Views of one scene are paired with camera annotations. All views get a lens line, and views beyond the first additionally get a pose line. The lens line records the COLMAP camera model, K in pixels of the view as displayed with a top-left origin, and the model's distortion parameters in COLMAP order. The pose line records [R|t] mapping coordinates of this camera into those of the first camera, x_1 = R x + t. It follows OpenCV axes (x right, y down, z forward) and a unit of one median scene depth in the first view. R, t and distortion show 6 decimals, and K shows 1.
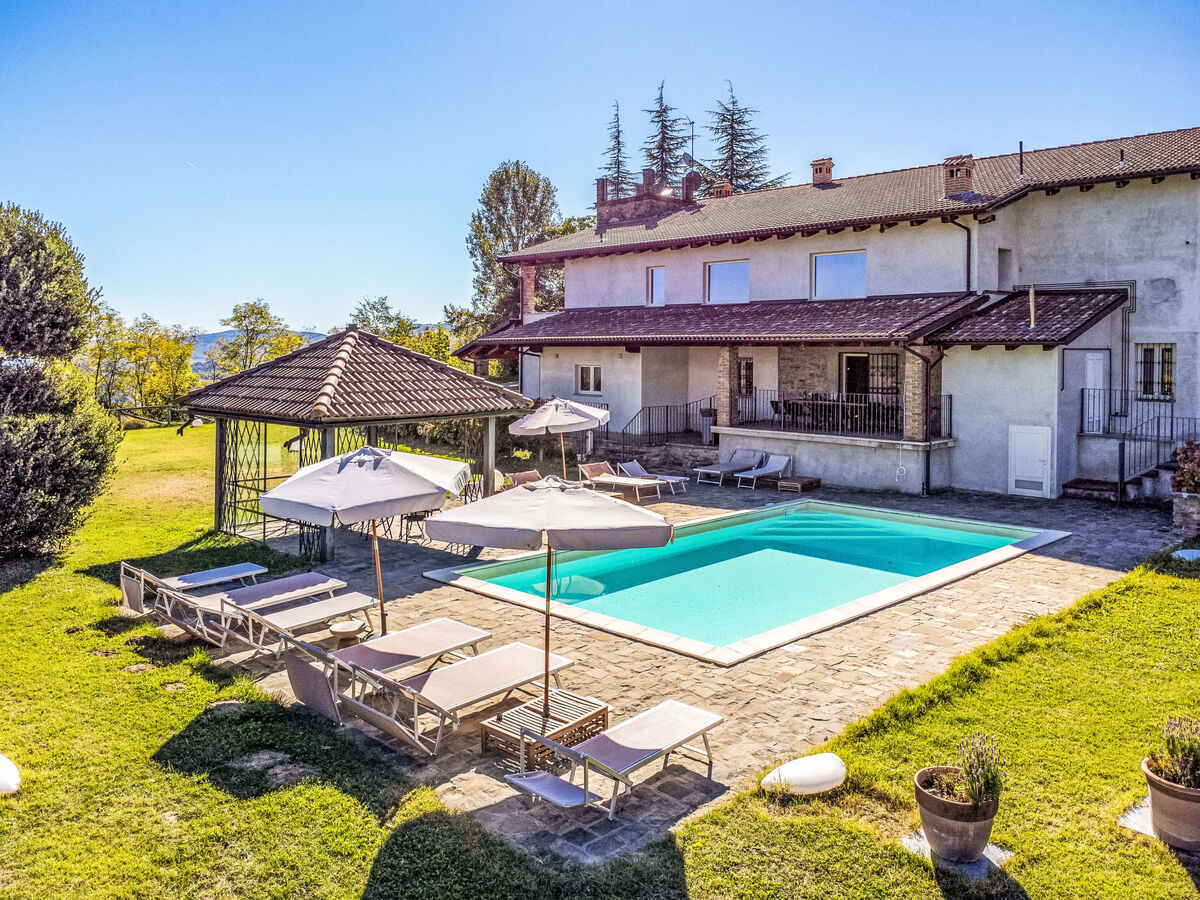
lens RADIAL K [[942.7, 0, 581.1], [0, 942.7, 439.2], [0, 0, 1]] dist [-0.017271, 0.011614]
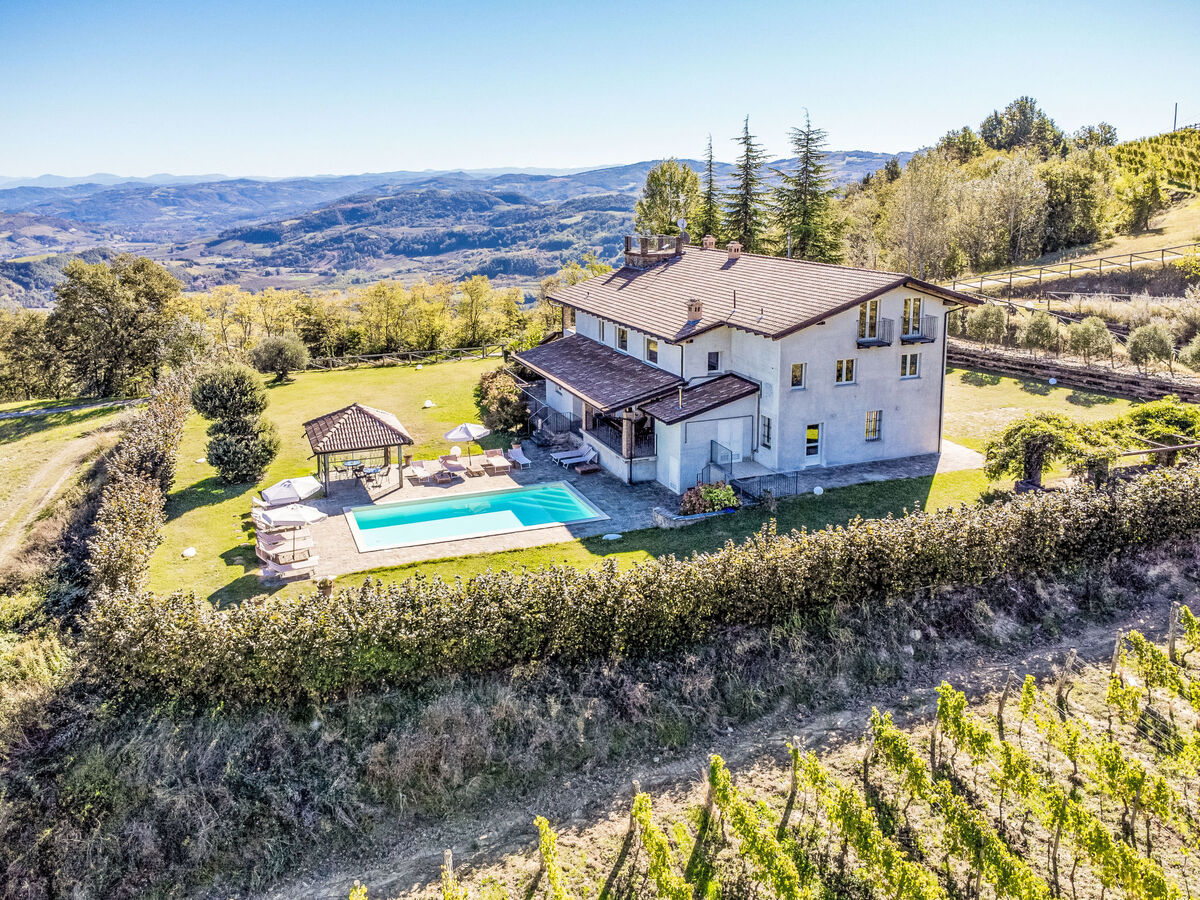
lens RADIAL K [[942.7, 0, 595.8], [0, 942.7, 449.0], [0, 0, 1]] dist [-0.017271, 0.011614]
pose [[0.916893, 0.105663, -0.384892, 1.559332], [-0.030315, 0.979972, 0.196812, -0.601731], [0.397980, -0.168788, 0.901733, -1.250809]]
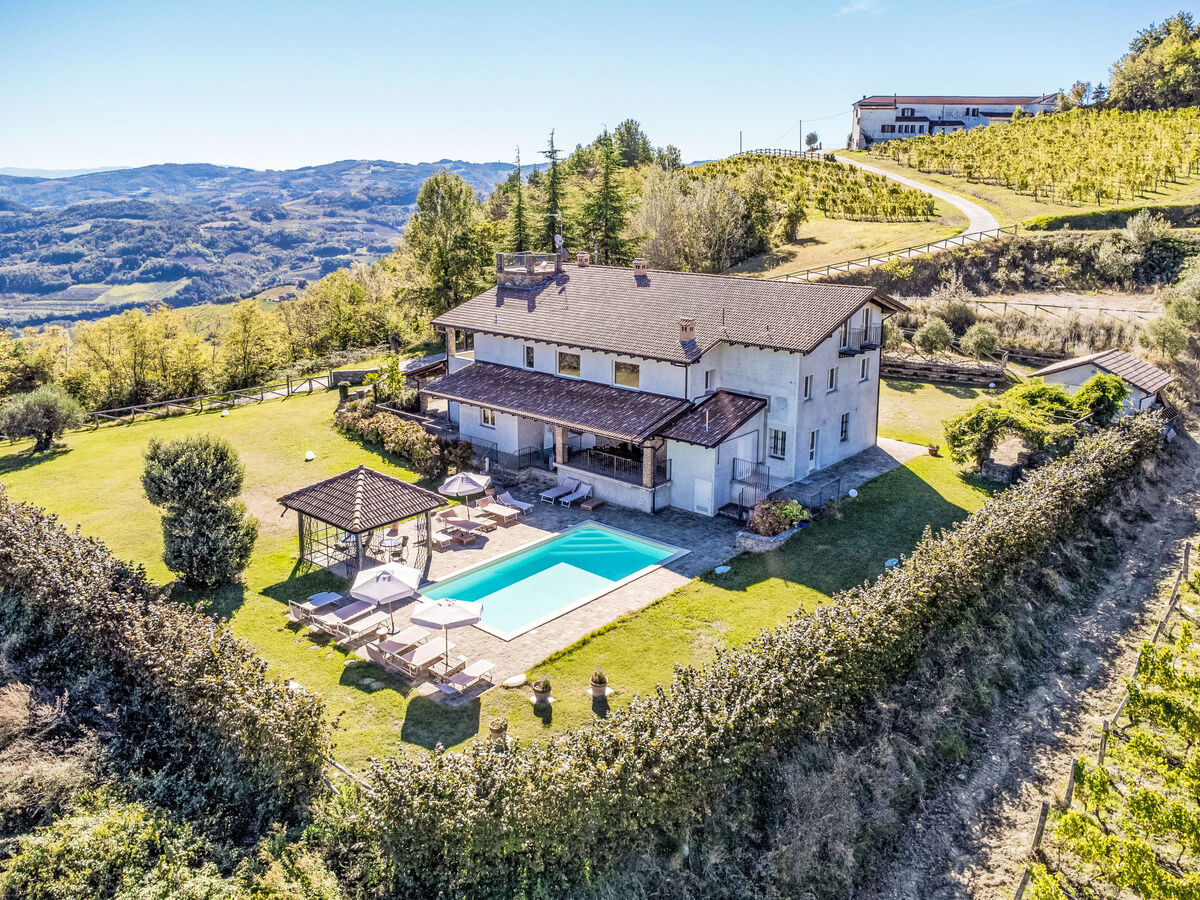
lens RADIAL K [[910.4, 0, 613.3], [0, 910.4, 471.7], [0, 0, 1]] dist [-0.002199, 0.001853]
pose [[0.995339, -0.014580, 0.095333, 0.146604], [-0.005826, 0.977611, 0.210341, -0.621320], [-0.096265, -0.209916, 0.972969, -1.219120]]
